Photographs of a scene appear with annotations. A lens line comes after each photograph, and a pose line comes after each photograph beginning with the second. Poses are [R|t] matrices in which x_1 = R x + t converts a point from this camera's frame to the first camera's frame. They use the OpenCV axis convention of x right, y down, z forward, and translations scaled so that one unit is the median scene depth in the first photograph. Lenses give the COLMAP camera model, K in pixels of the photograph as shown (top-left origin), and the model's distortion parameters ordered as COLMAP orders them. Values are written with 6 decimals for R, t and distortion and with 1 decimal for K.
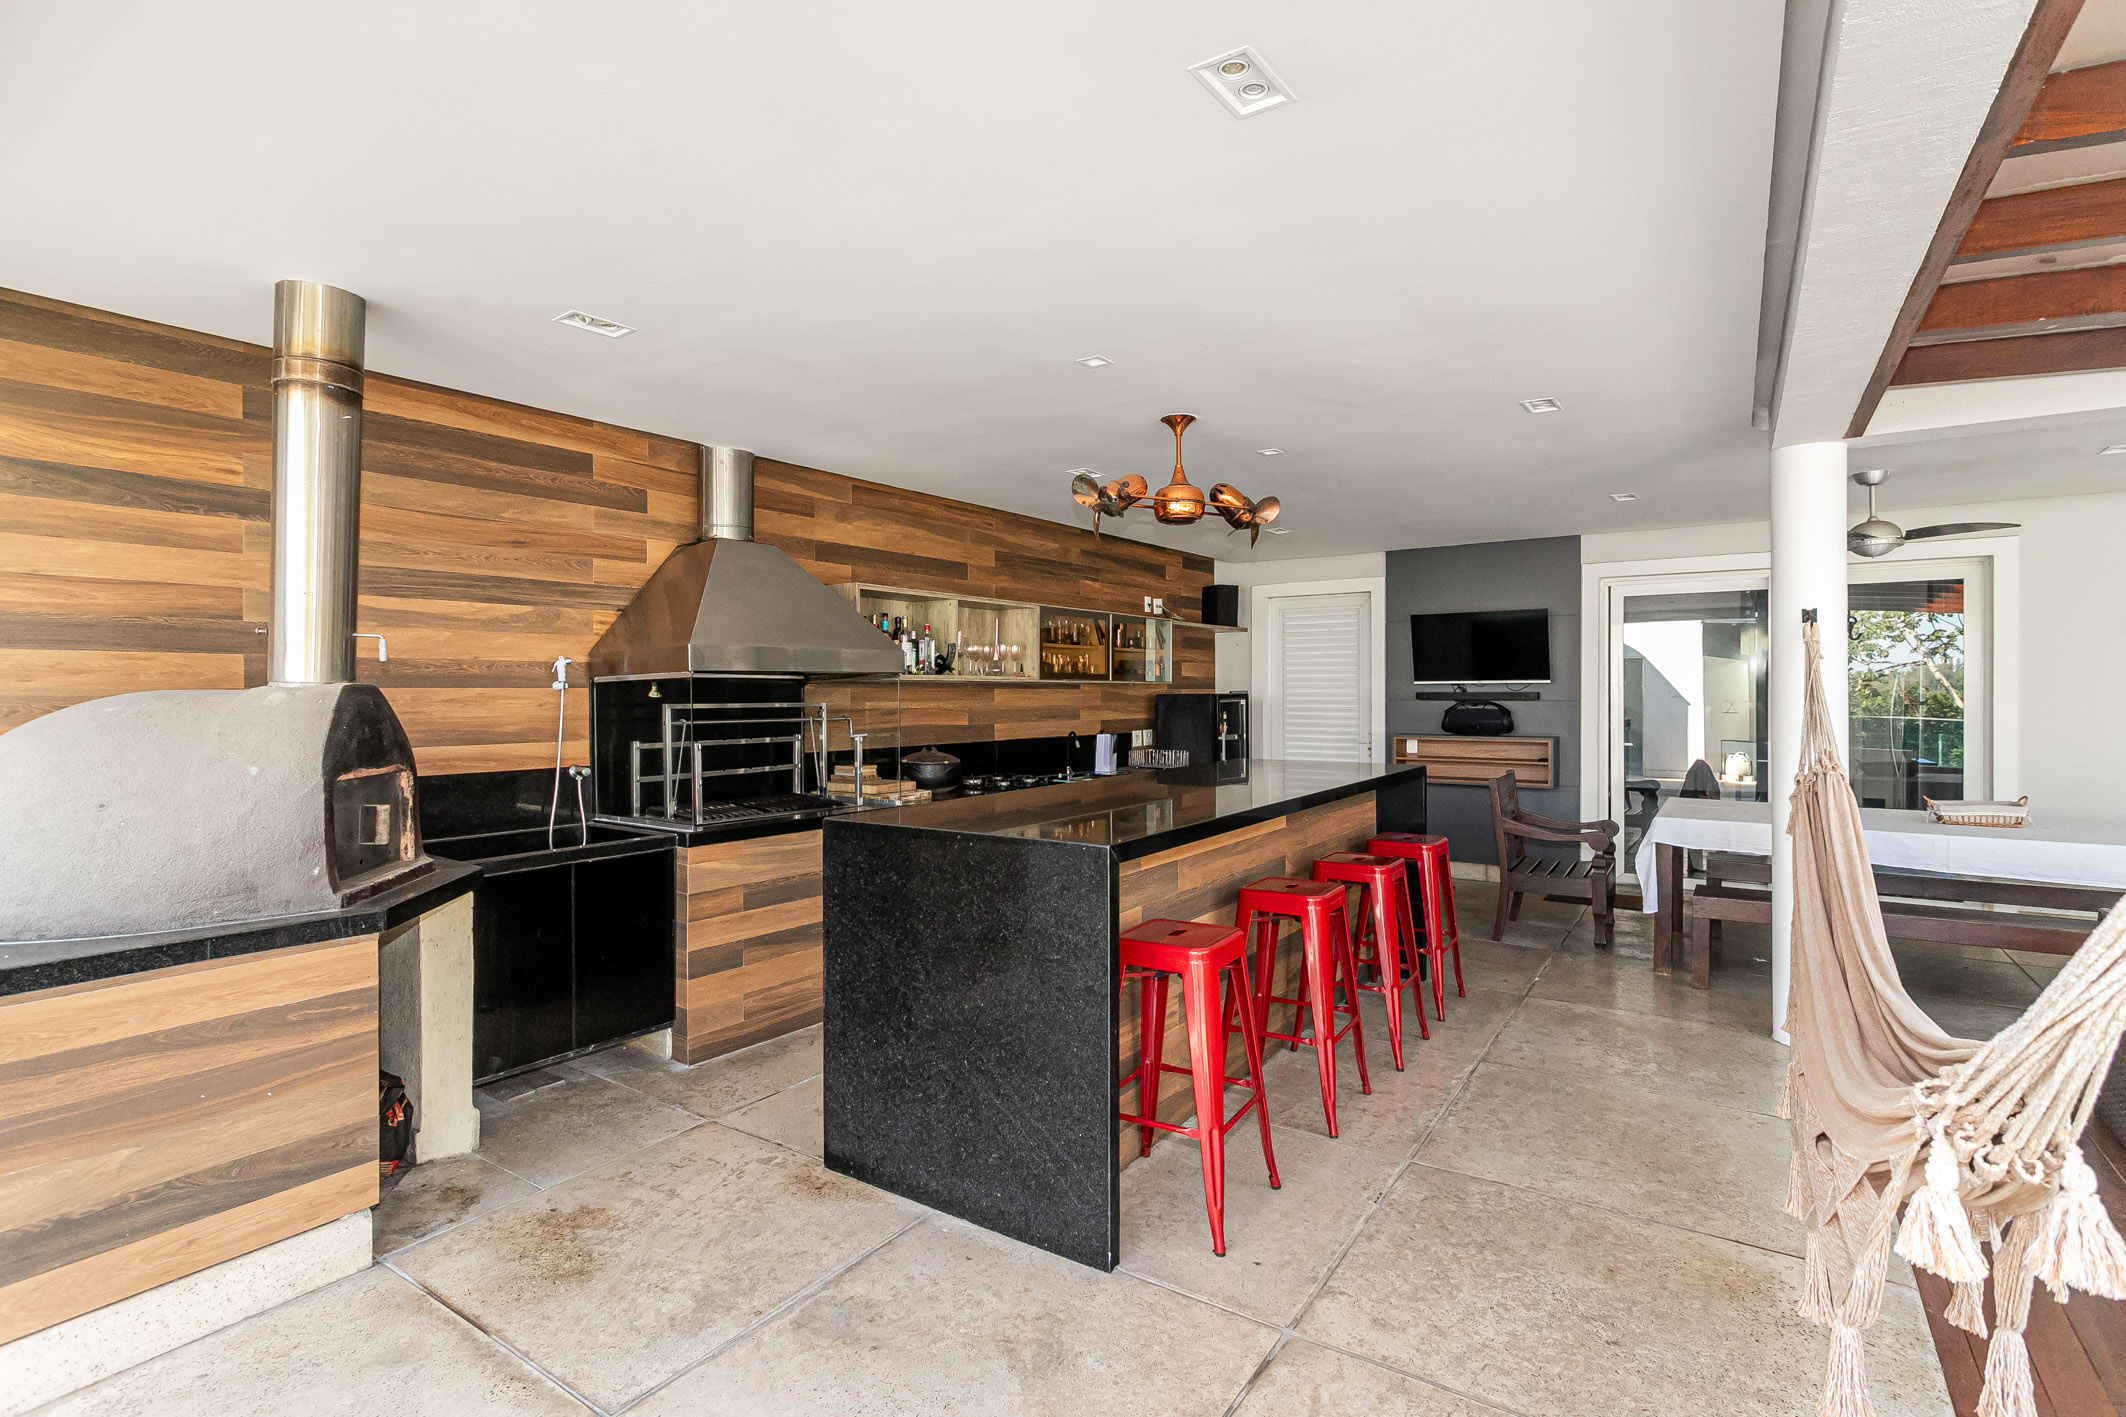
lens RADIAL K [[1029.0, 0, 1064.1], [0, 1029.0, 703.6], [0, 0, 1]] dist [0.001705, 0.000392]
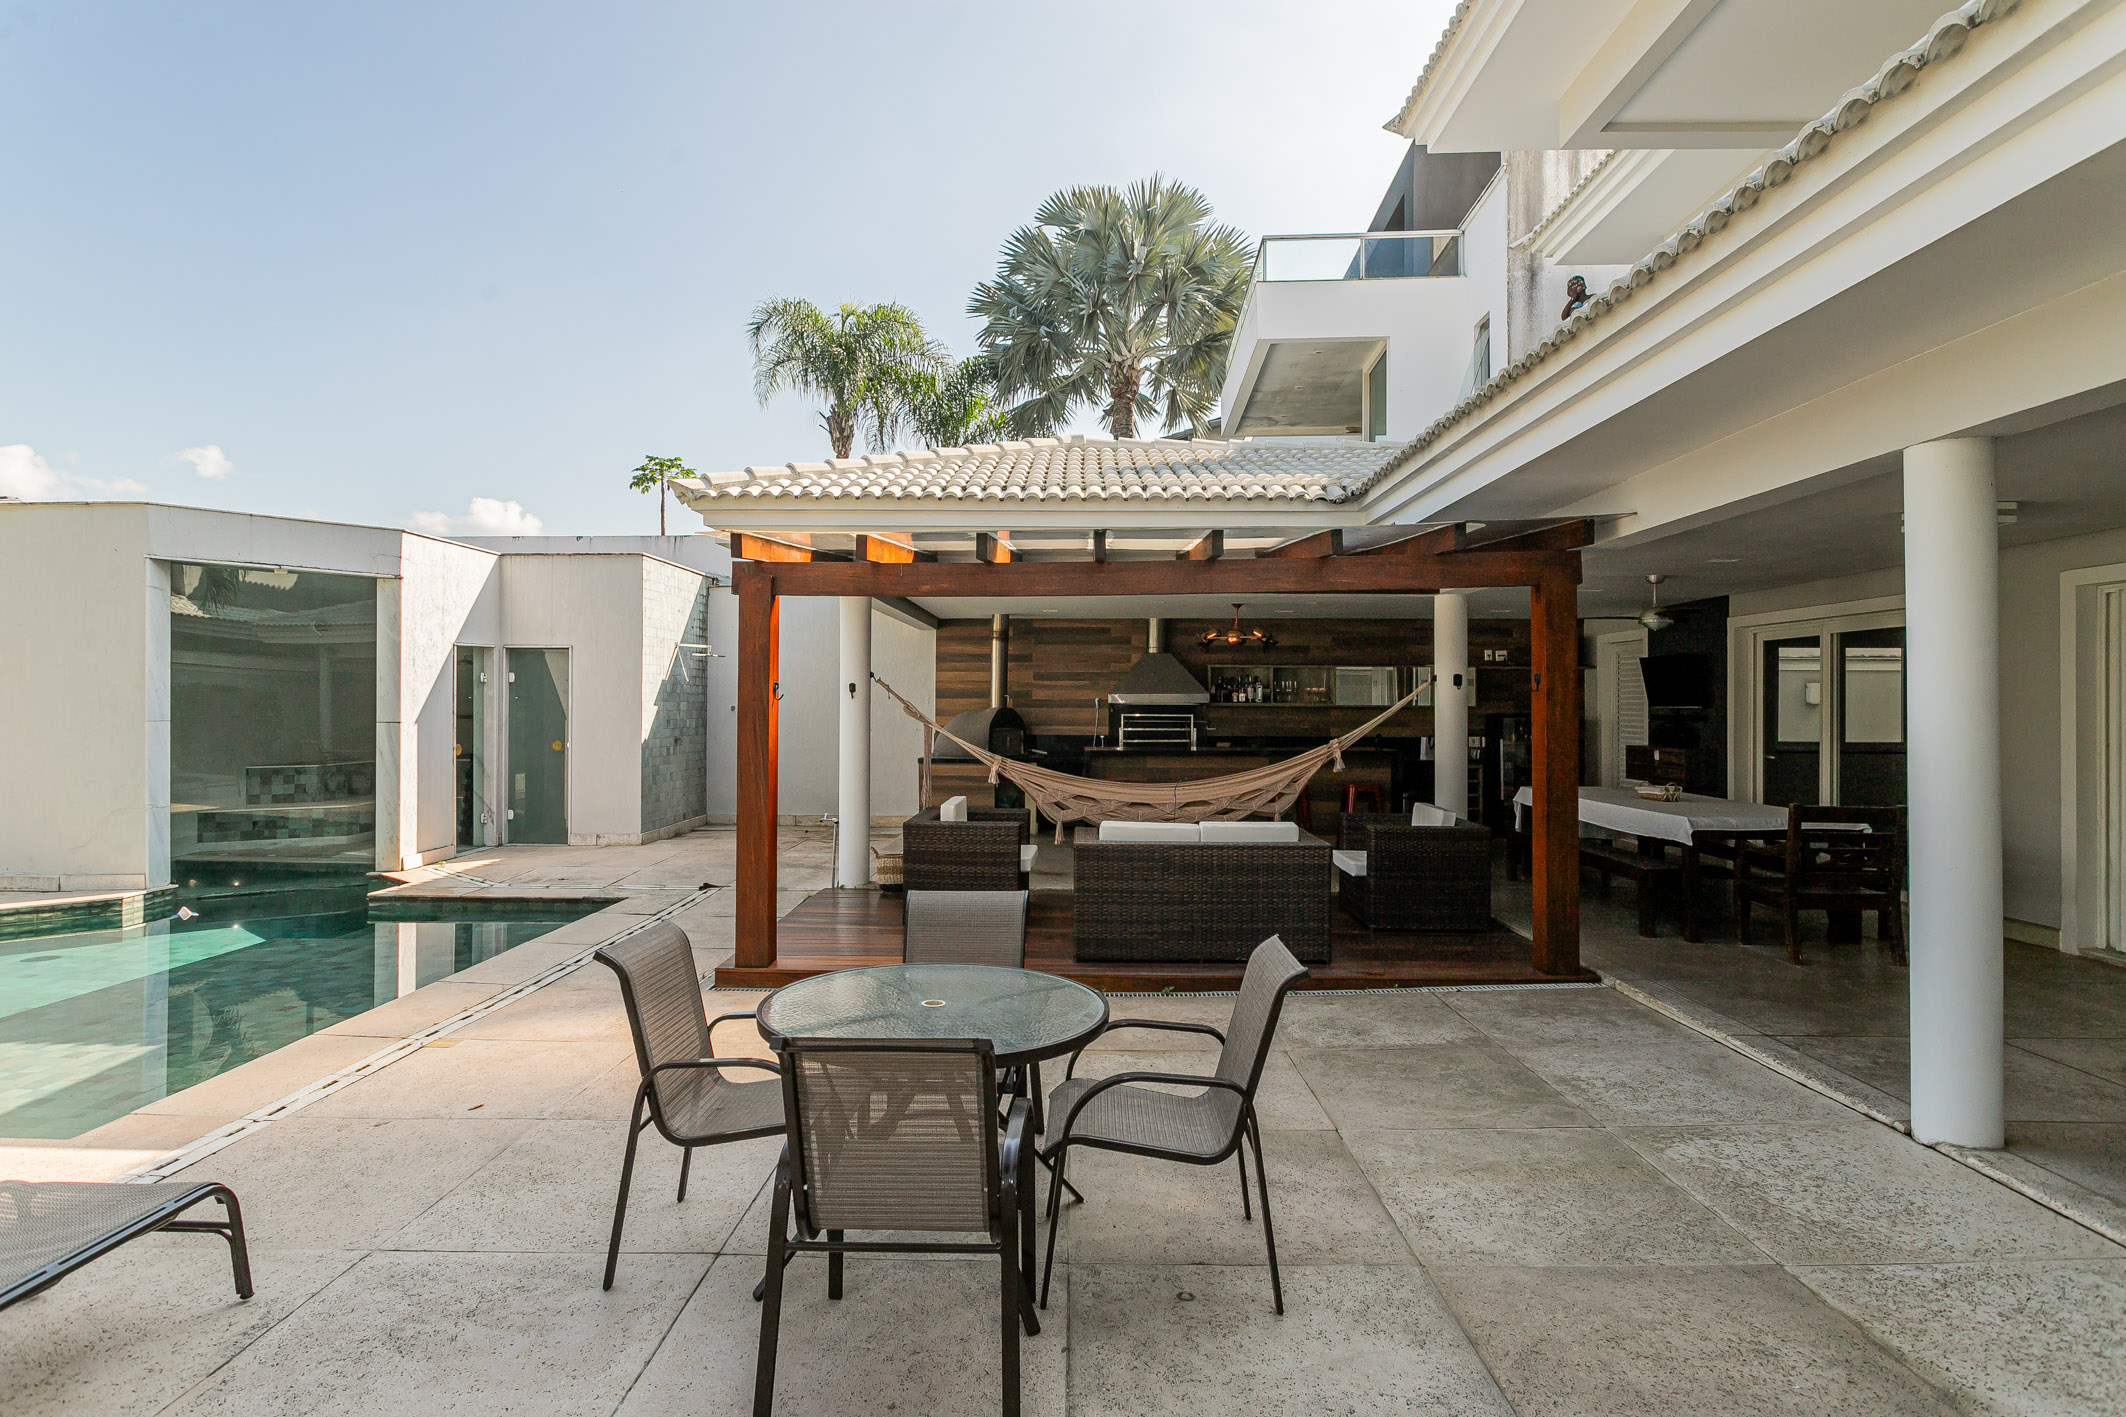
lens RADIAL K [[1105.4, 0, 1063.0], [0, 1105.4, 708.5], [0, 0, 1]] dist [-0.004515, 0.000388]
pose [[0.539832, 0.006600, -0.841747, 1.940756], [-0.015013, 0.999886, -0.001788, -0.007297], [0.841639, 0.013602, 0.539869, -0.730392]]
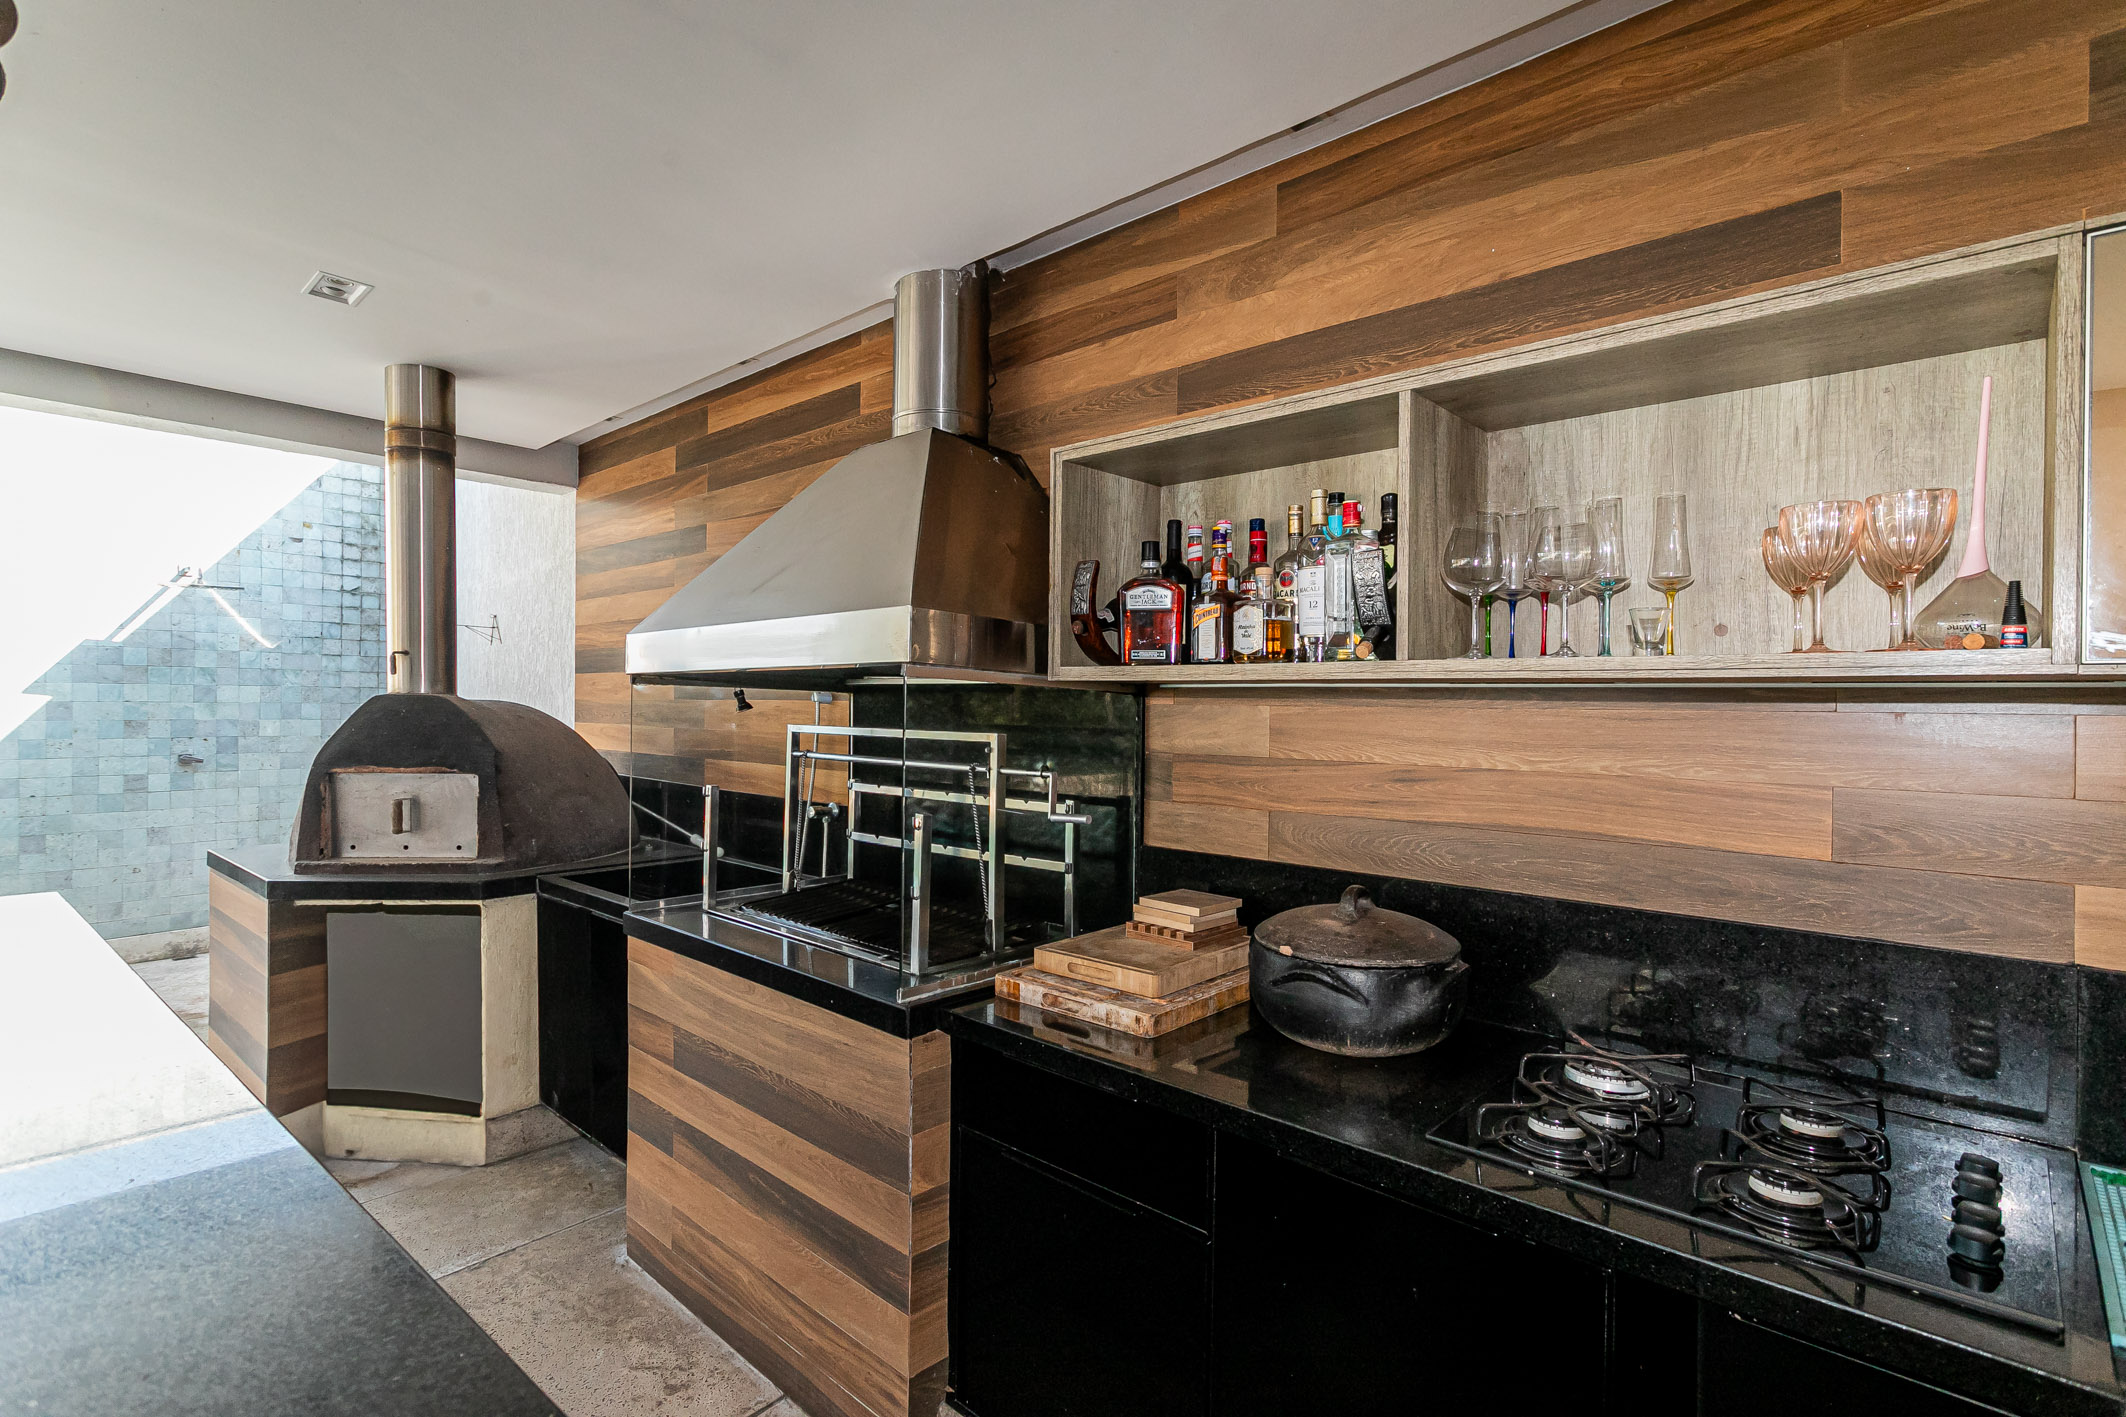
lens RADIAL K [[1004.9, 0, 1047.7], [0, 1004.9, 707.2], [0, 0, 1]] dist [0.000220, 0.000264]
pose [[-0.117255, 0.007236, -0.993075, 0.221766], [-0.019843, 0.999757, 0.009627, -0.019102], [0.992904, 0.020834, -0.117083, 1.145141]]
